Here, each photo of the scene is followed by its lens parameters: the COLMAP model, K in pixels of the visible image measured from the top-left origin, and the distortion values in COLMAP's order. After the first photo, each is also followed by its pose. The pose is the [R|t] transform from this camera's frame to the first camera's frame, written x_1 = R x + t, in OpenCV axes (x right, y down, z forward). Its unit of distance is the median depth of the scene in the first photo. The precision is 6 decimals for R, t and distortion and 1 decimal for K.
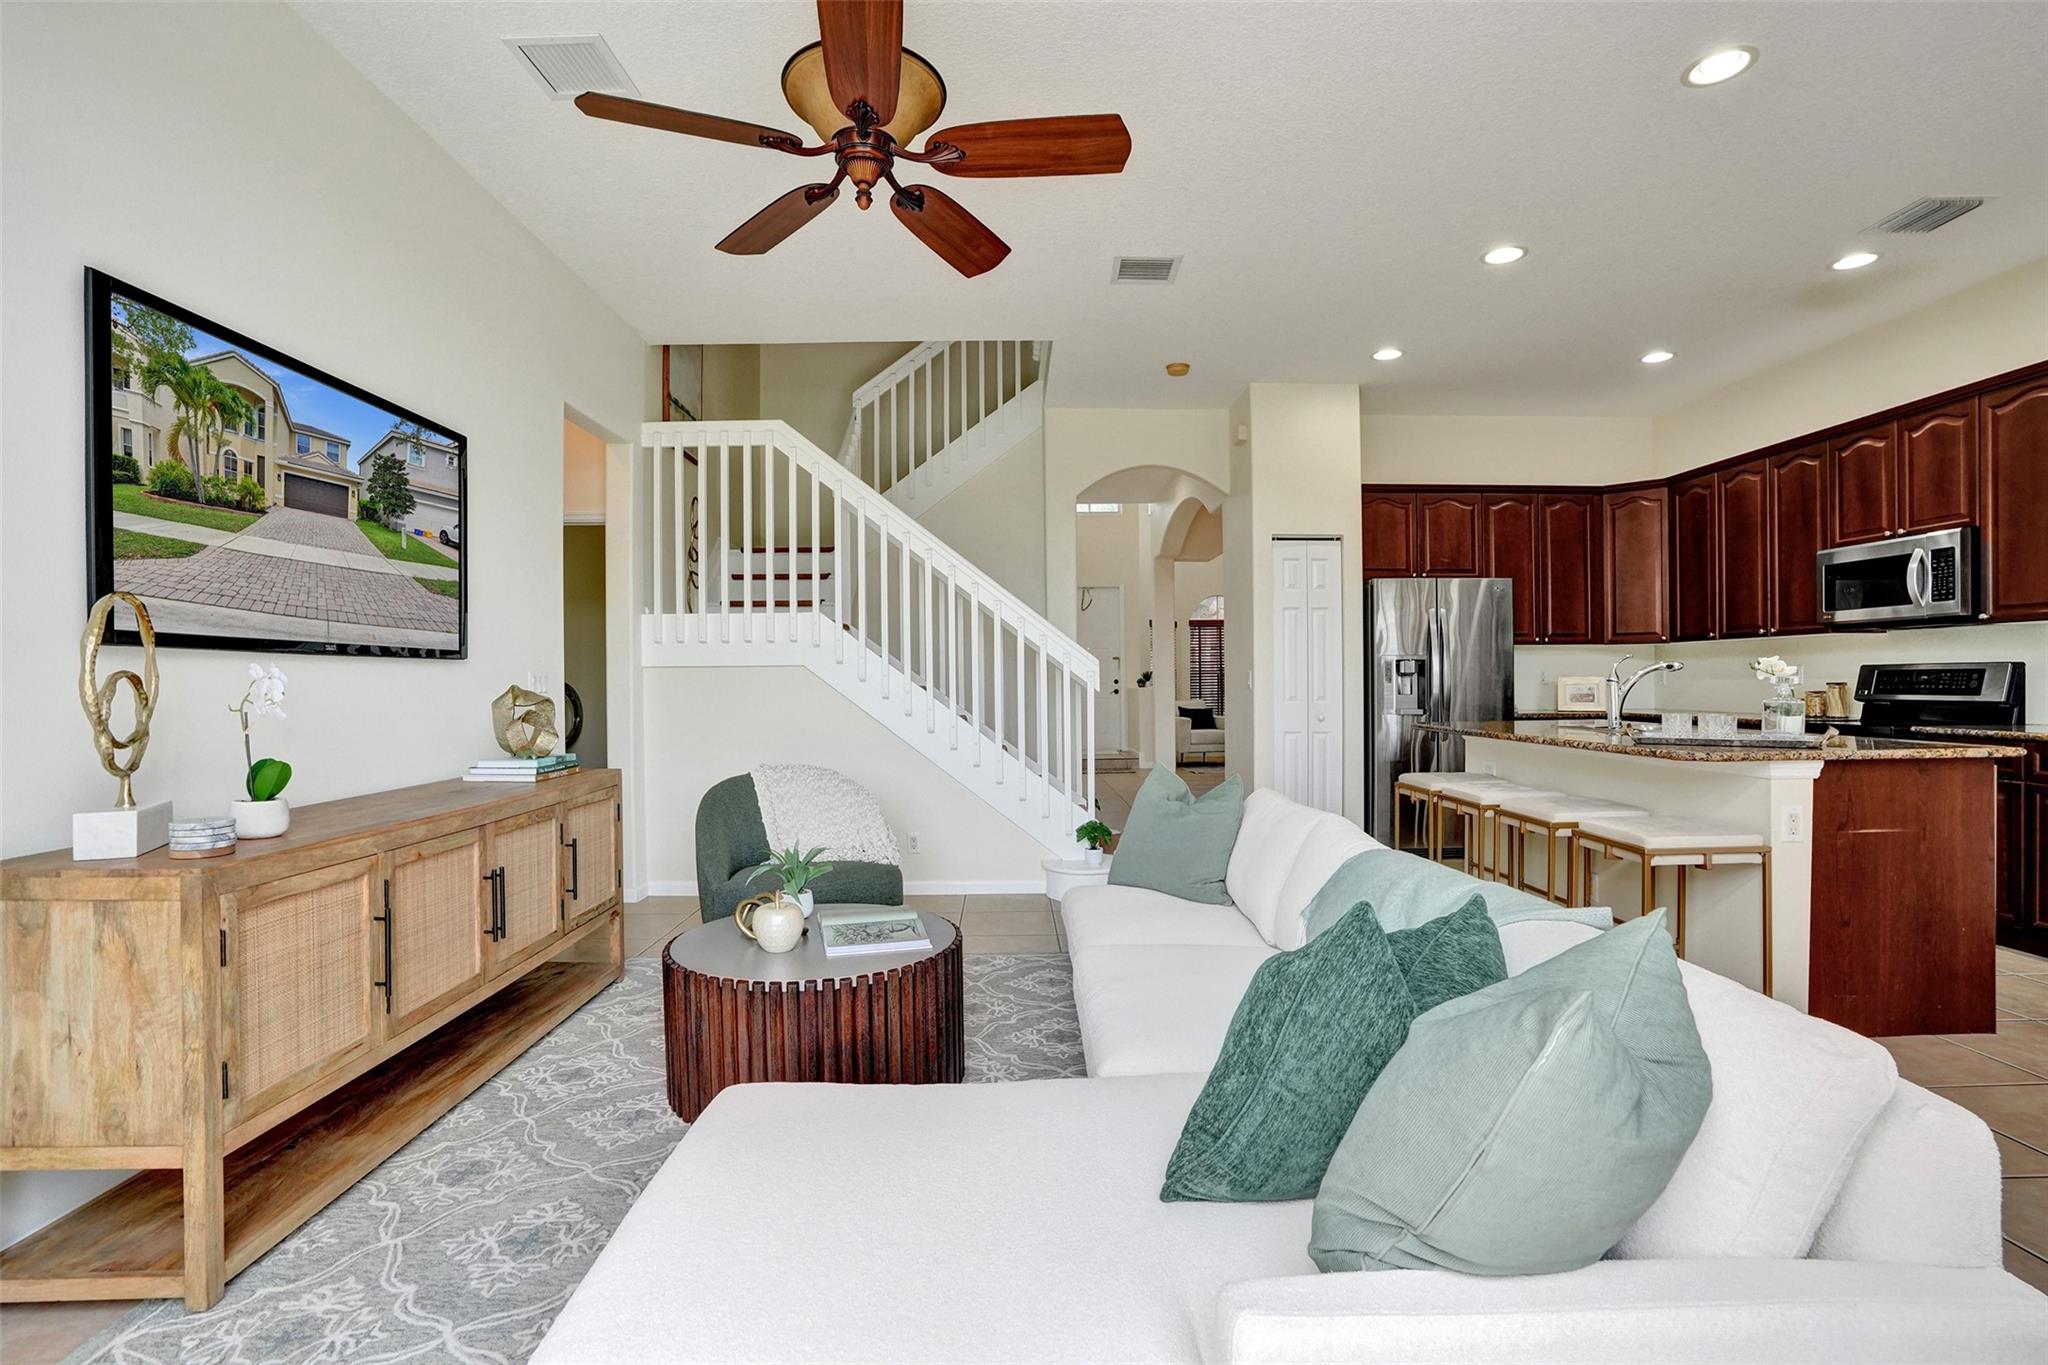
lens RADIAL K [[939.3, 0, 1030.0], [0, 939.3, 699.0], [0, 0, 1]] dist [-0.067718, 0.026469]
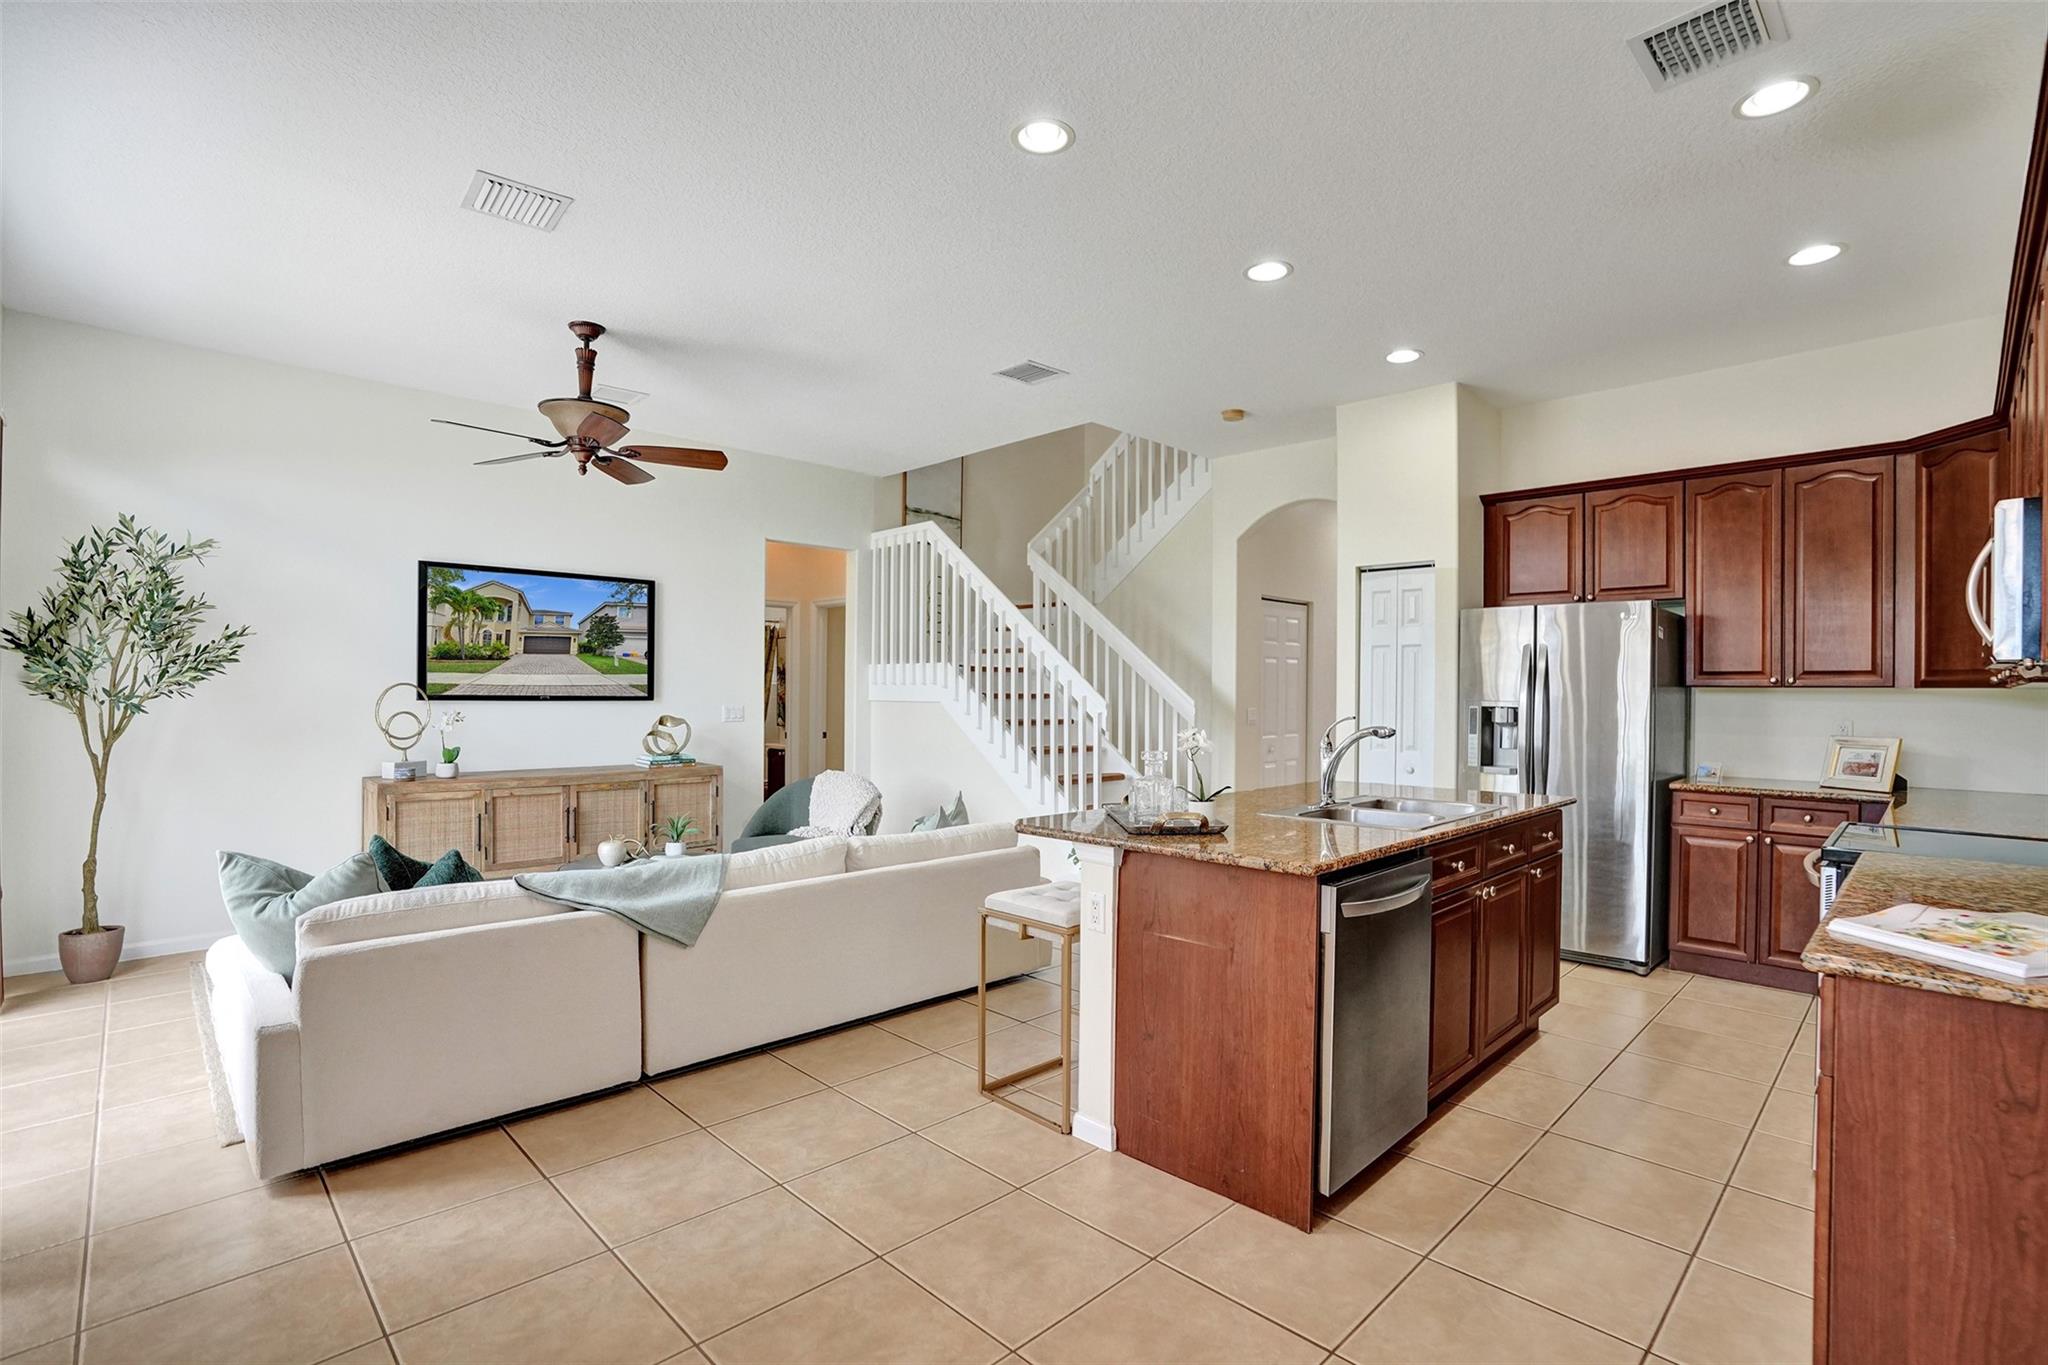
lens RADIAL K [[939.3, 0, 1030.0], [0, 939.3, 699.0], [0, 0, 1]] dist [-0.067718, 0.026469]
pose [[0.692944, 0.018520, -0.720754, 0.979035], [-0.027645, 0.999617, -0.000892, -0.050178], [0.720461, 0.020543, 0.693191, 0.187930]]
